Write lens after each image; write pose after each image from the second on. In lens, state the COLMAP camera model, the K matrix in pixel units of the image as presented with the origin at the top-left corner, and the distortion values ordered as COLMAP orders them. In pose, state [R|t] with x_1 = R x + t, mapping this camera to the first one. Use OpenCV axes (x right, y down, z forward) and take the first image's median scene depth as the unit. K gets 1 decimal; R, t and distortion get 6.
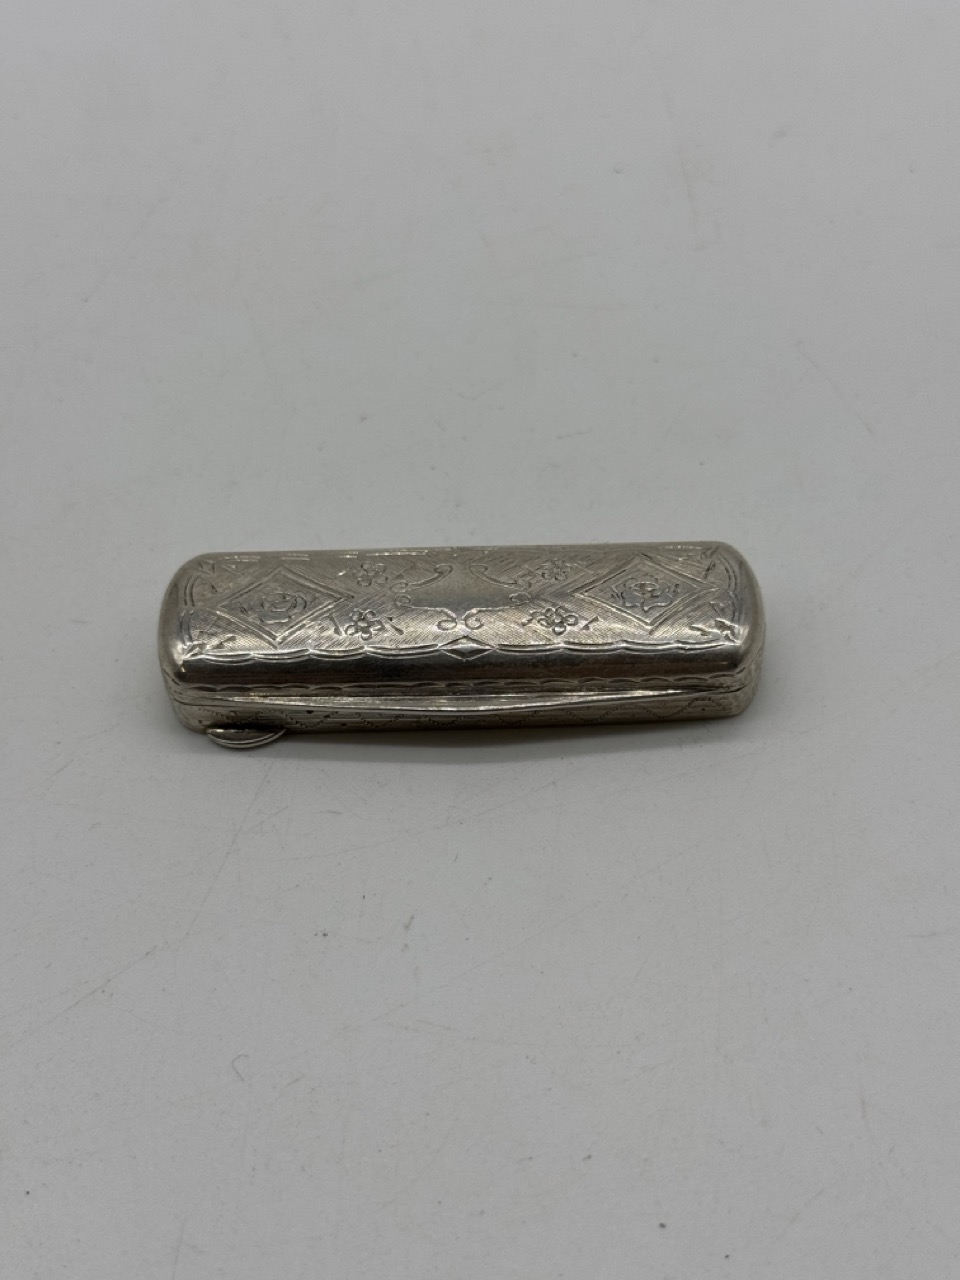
lens RADIAL K [[1892.7, 0, 480.0], [0, 1892.7, 640.0], [0, 0, 1]] dist [0.128044, 0.019811]
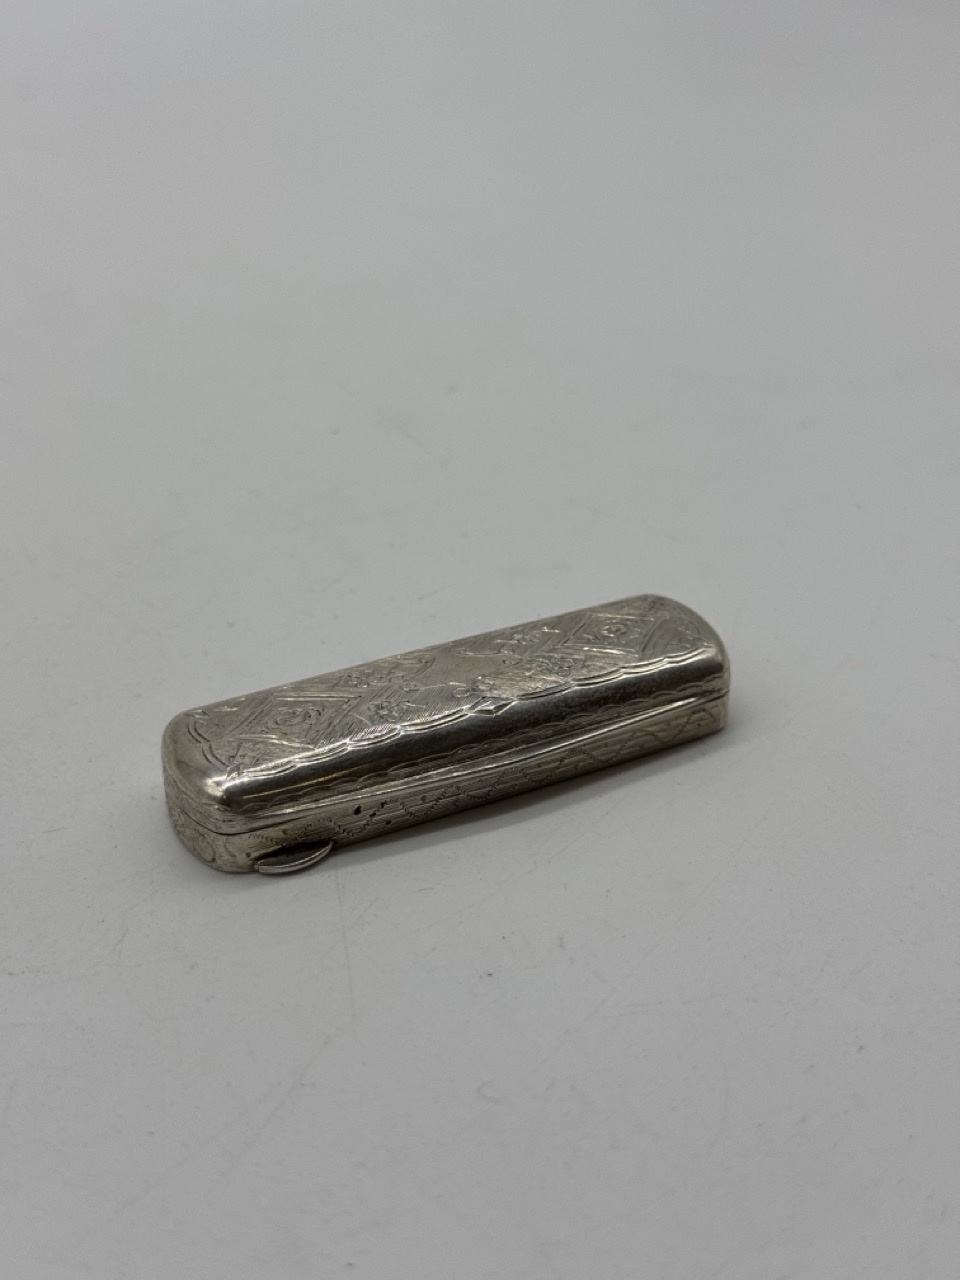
lens RADIAL K [[1892.7, 0, 480.0], [0, 1892.7, 640.0], [0, 0, 1]] dist [0.128044, 0.019811]
pose [[0.894060, -0.196042, 0.402771, -0.406358], [0.325673, 0.901831, -0.283967, 0.253914], [-0.307562, 0.385055, 0.870137, 0.102248]]
